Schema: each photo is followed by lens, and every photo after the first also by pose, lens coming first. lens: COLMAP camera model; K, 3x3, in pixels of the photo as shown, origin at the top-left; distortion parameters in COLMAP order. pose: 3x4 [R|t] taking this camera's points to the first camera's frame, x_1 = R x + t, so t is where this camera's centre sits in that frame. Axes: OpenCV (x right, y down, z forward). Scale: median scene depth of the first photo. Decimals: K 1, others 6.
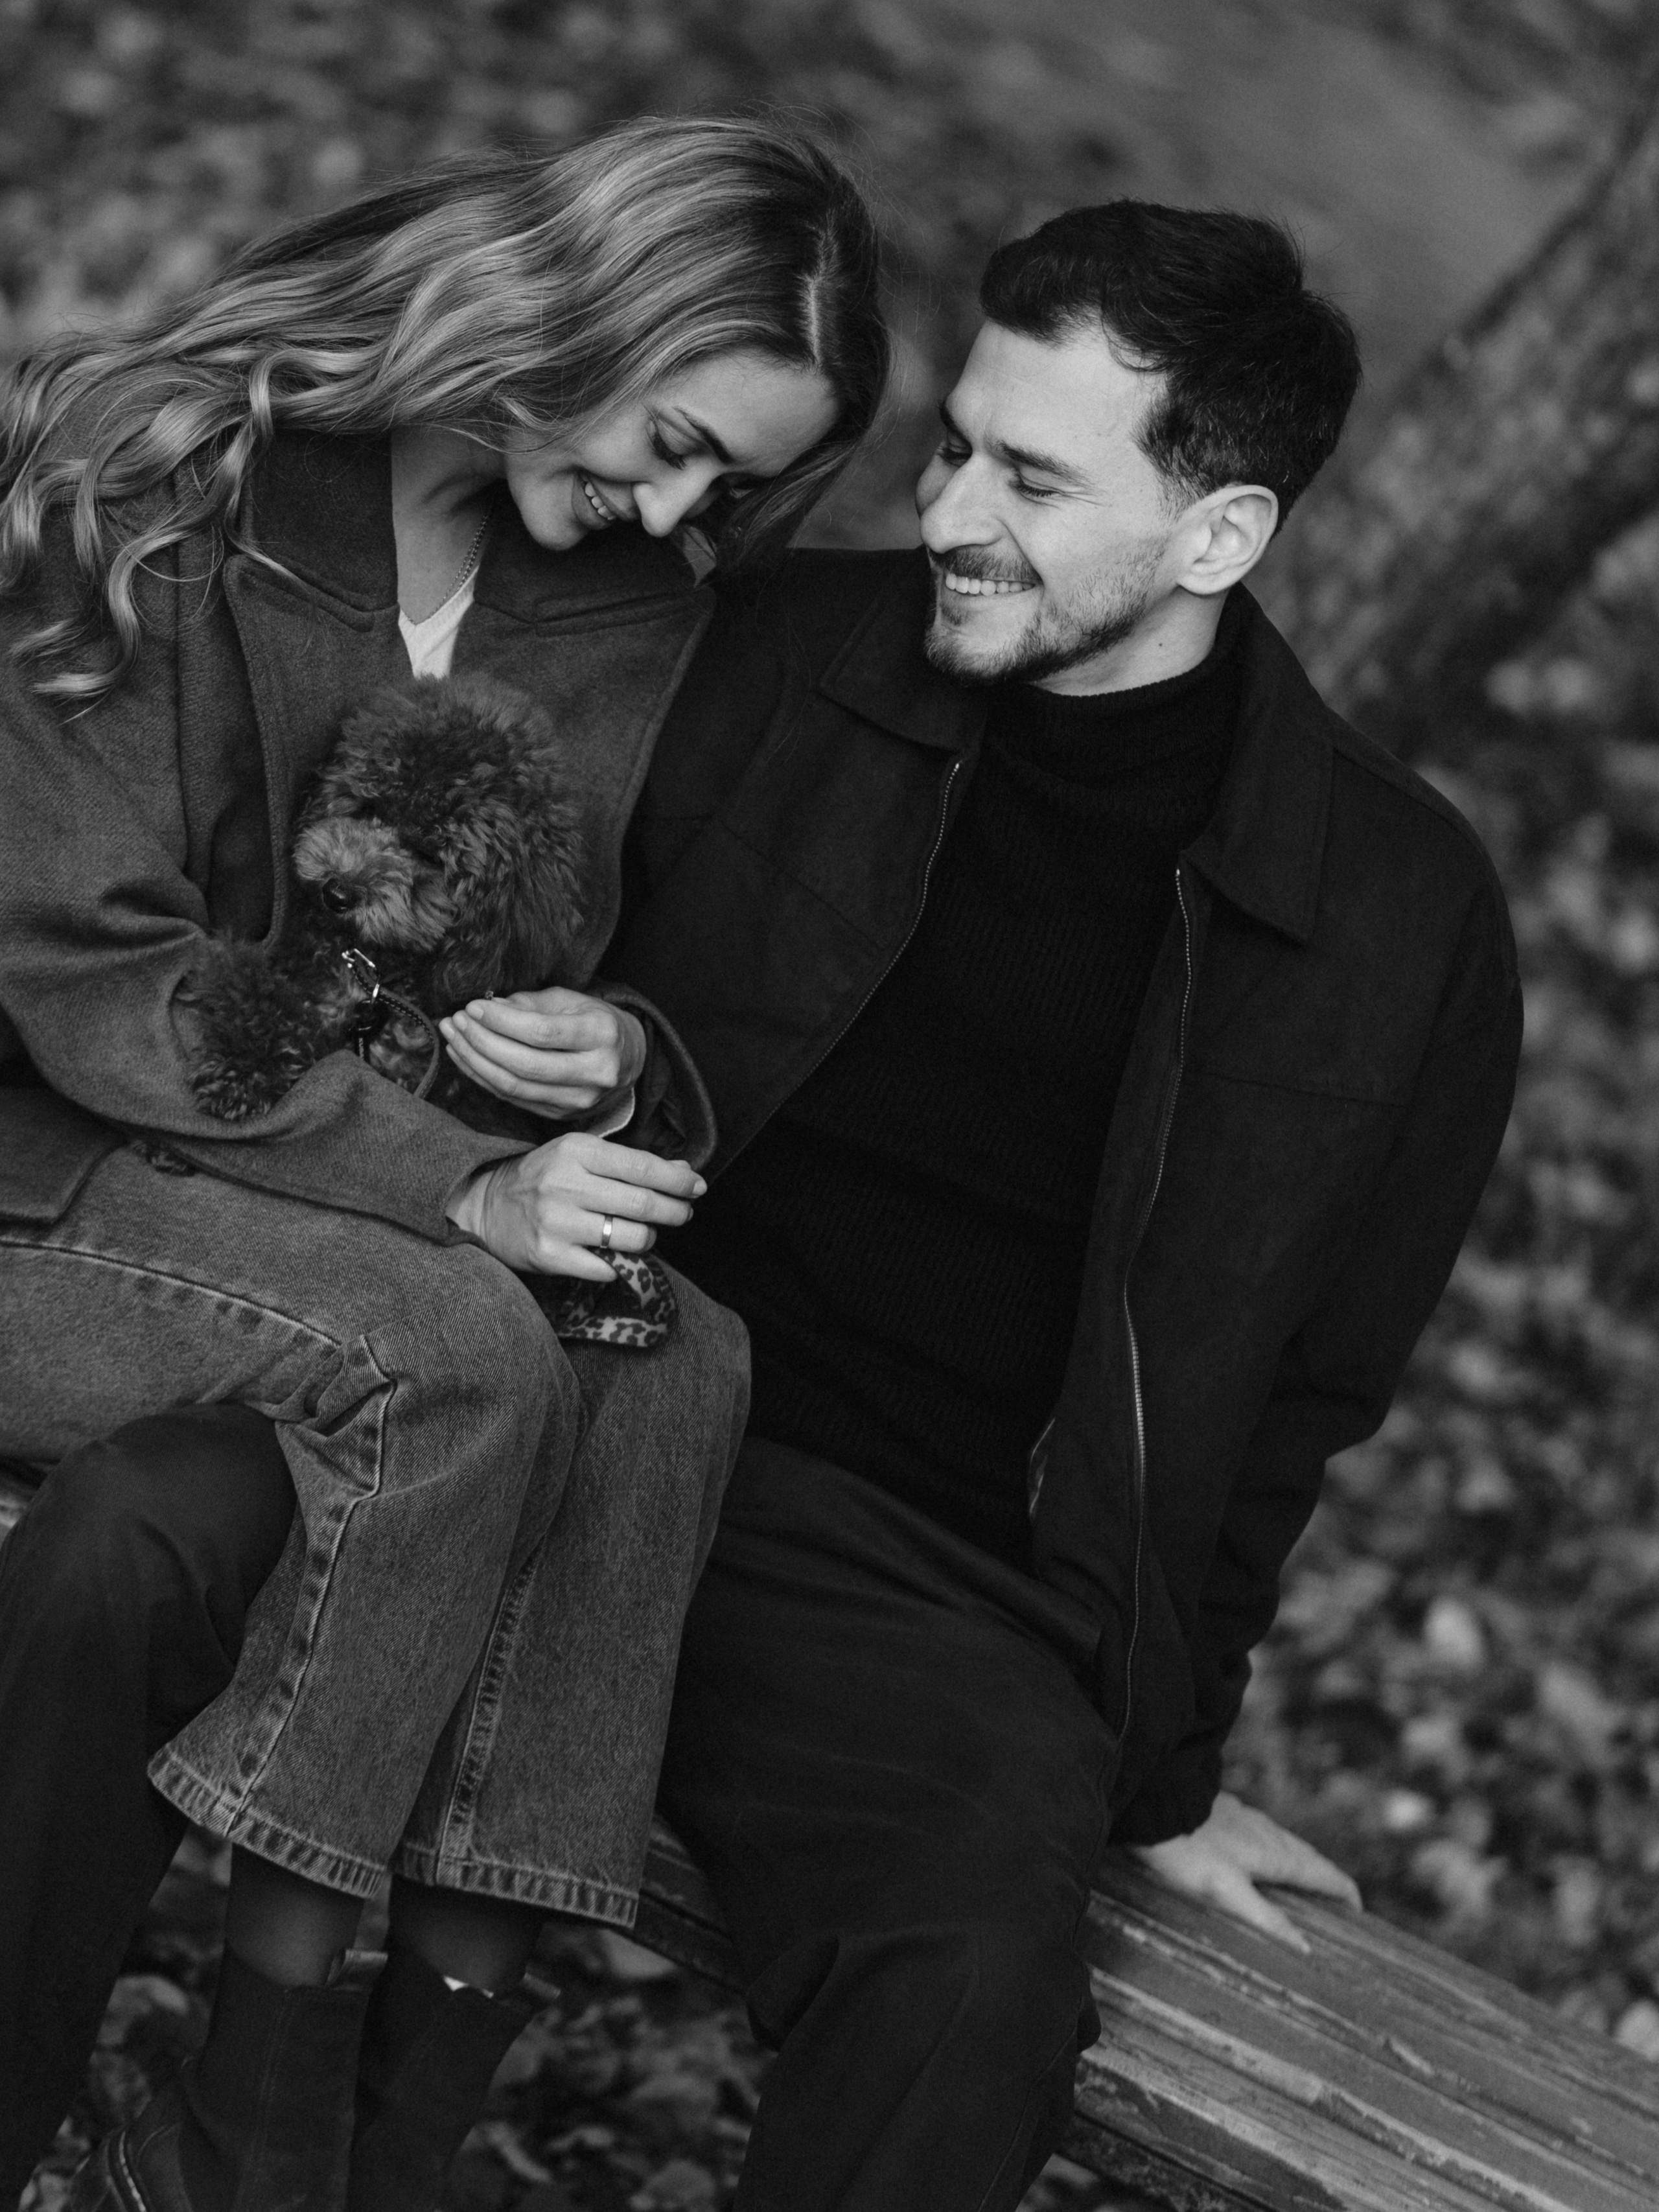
lens RADIAL K [[11591.3, 0, 697.7], [0, 11591.3, 1107.8], [0, 0, 1]] dist [-1.348831, 59.694349]
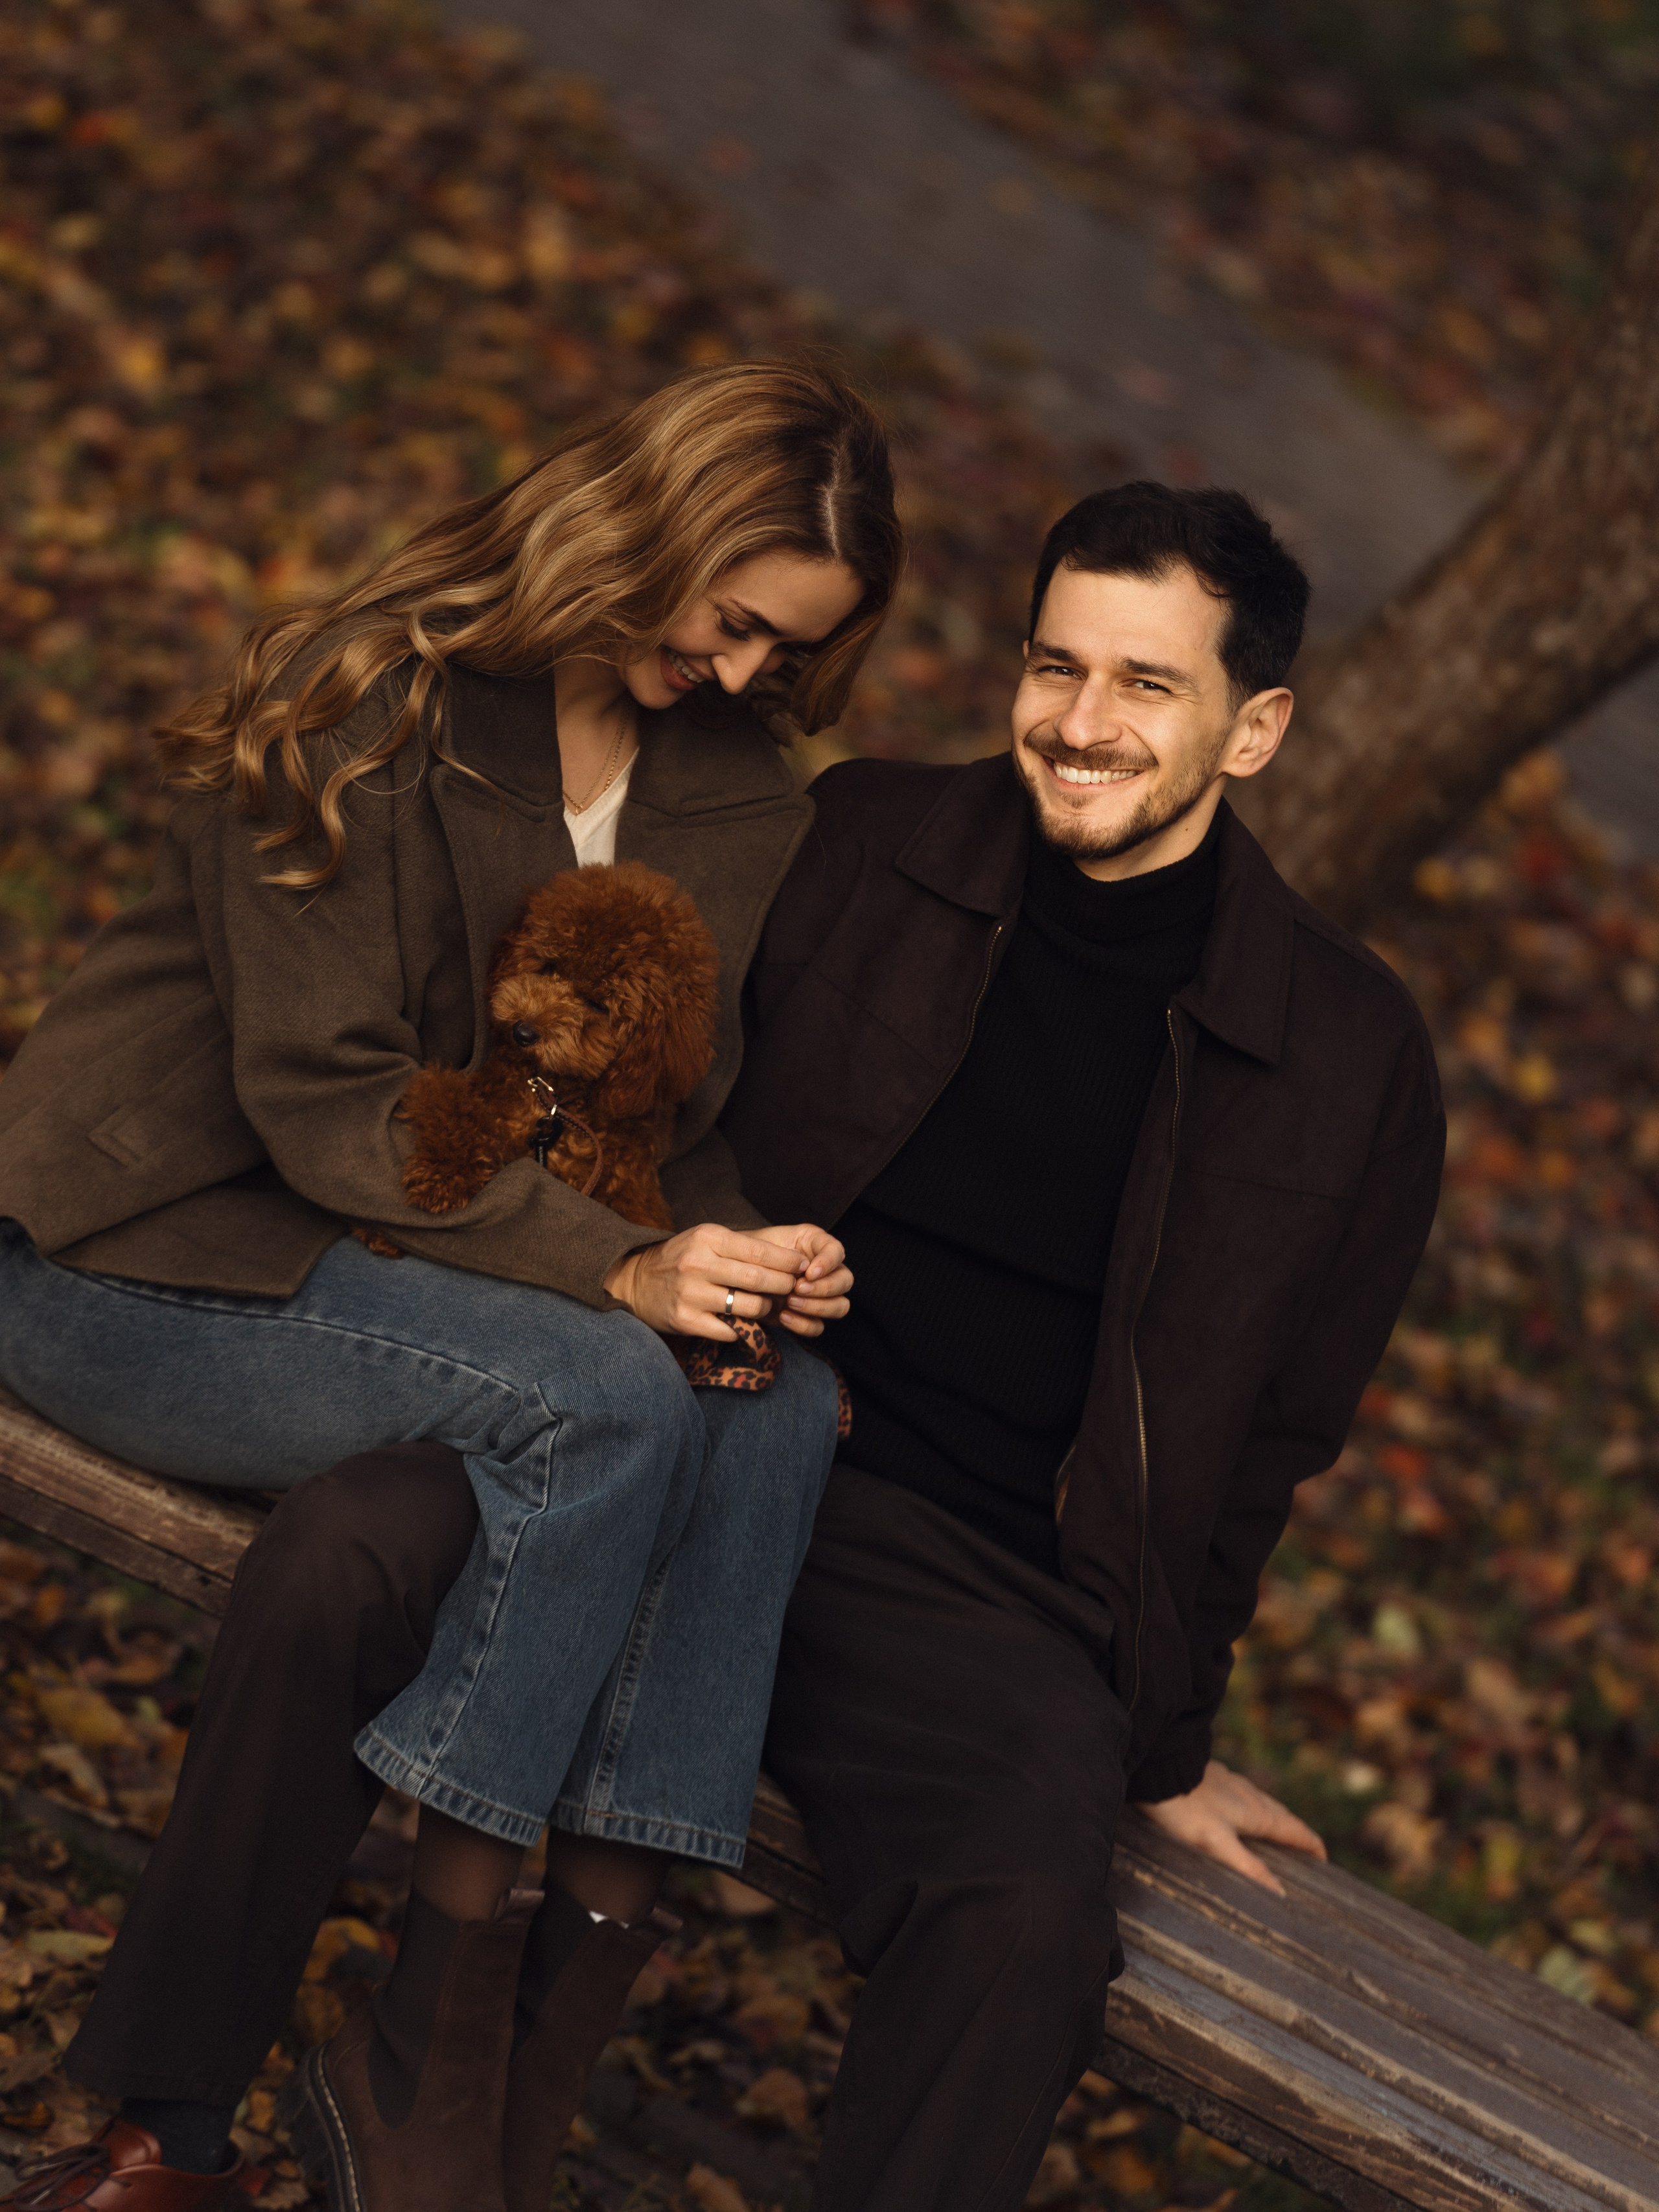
lens RADIAL K [[11796.0, 0, 829.5], [0, 11796.0, 1106.0], [0, 0, 1]] dist [0.565195, 20.027381]
pose [[0.999976, 0.002447, 0.006552, -0.004740], [-0.002326, 0.999827, -0.018469, 0.012235], [-0.006596, 0.018453, 0.999808, -0.288521]]
